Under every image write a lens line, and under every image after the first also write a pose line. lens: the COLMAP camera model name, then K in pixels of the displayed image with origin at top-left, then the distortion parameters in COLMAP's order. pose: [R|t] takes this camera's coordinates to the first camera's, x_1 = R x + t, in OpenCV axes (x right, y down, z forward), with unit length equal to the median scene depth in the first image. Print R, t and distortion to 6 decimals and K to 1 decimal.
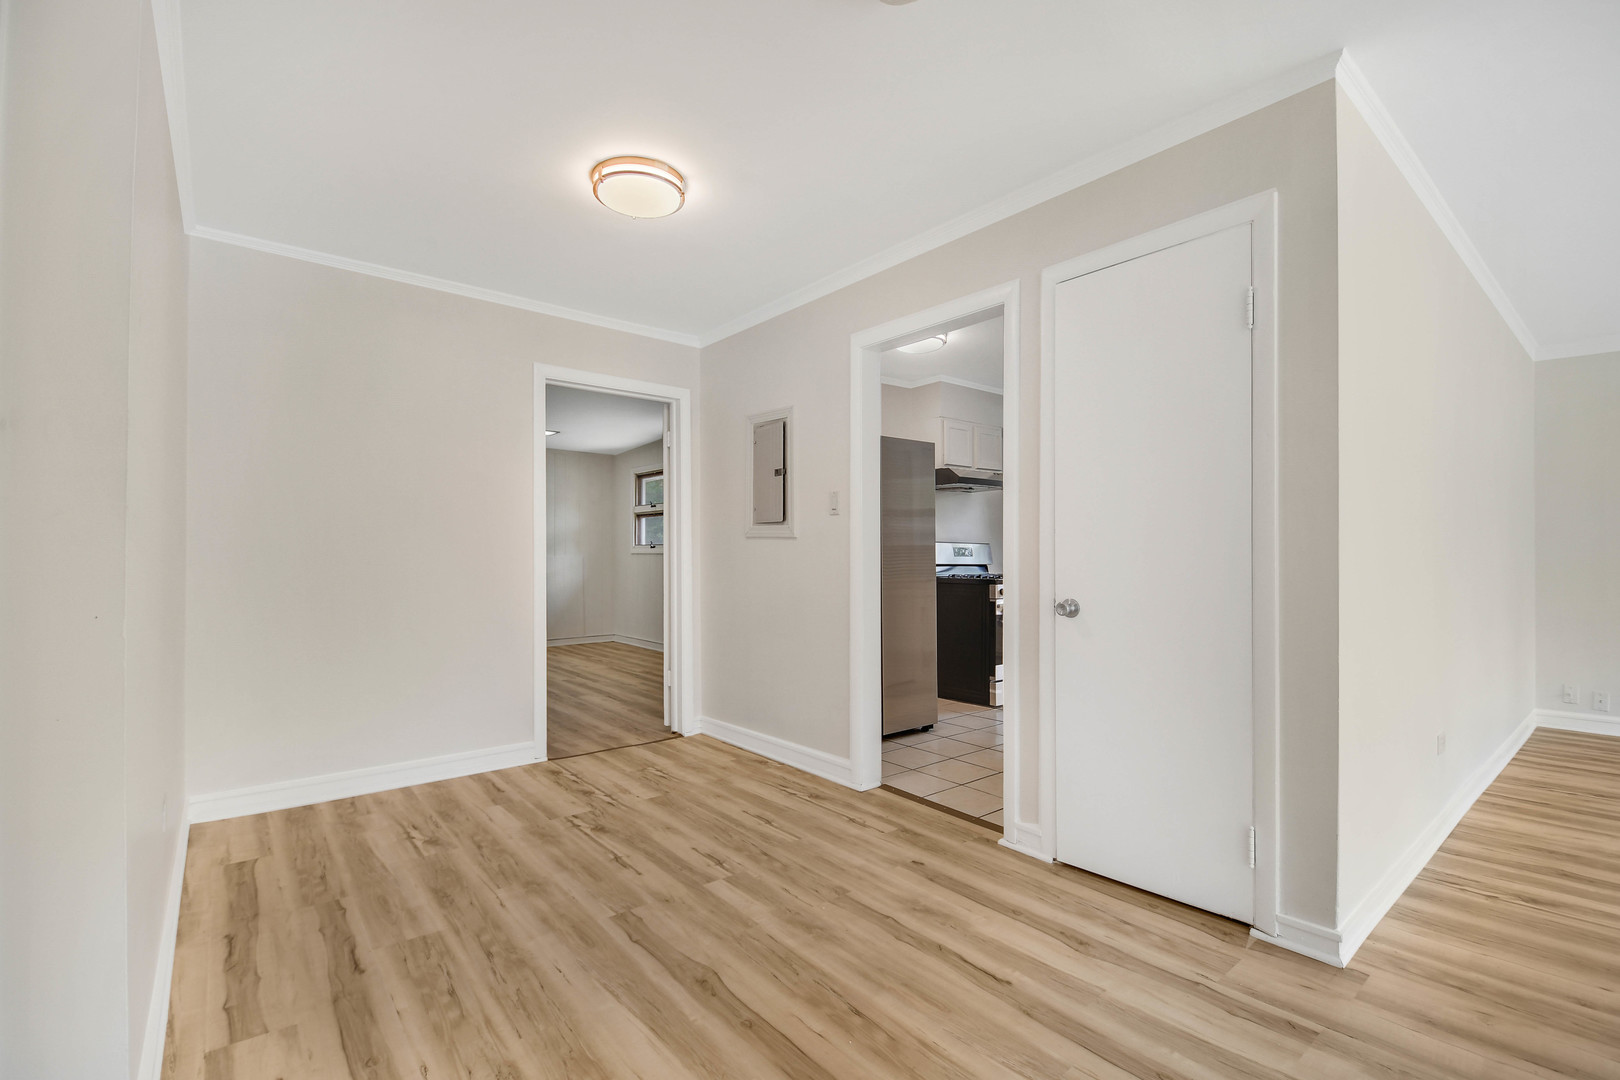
lens RADIAL K [[706.0, 0, 806.9], [0, 706.0, 562.3], [0, 0, 1]] dist [-0.023478, -0.000603]
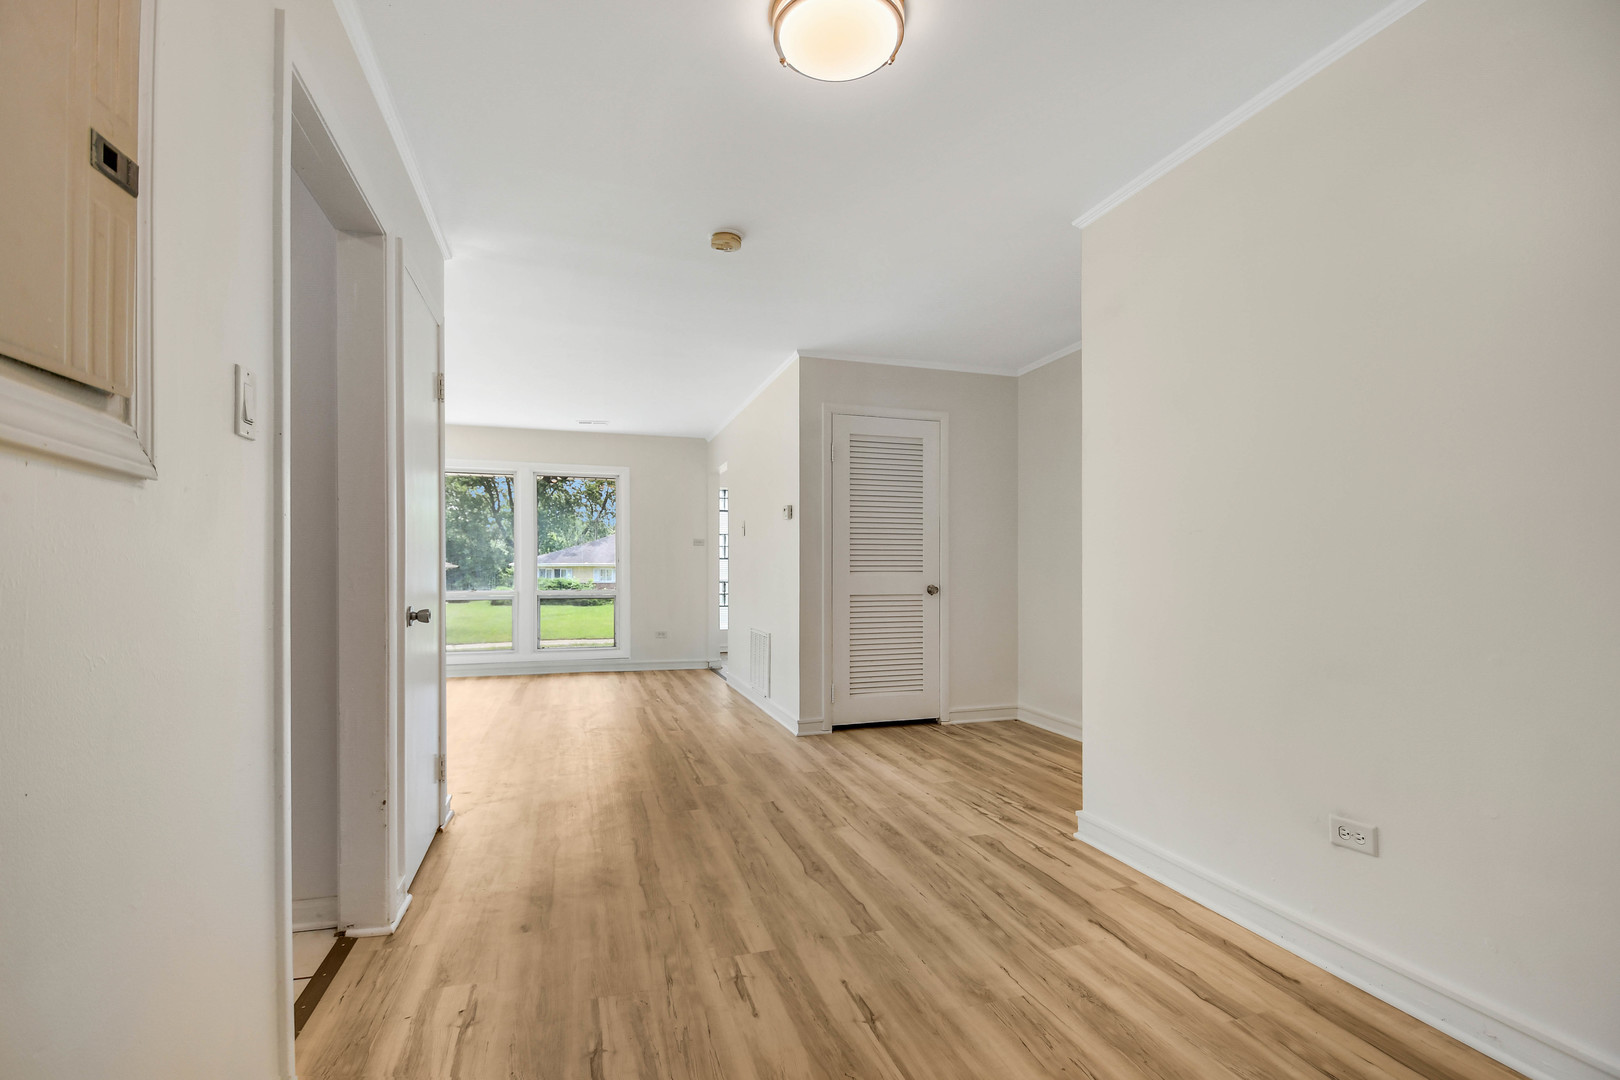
lens RADIAL K [[706.0, 0, 806.9], [0, 706.0, 562.3], [0, 0, 1]] dist [-0.023478, -0.000603]
pose [[-0.929465, 0.002104, 0.368904, -0.532170], [0.002332, 0.999997, 0.000173, -0.008820], [-0.368903, 0.001021, -0.929467, 1.899416]]
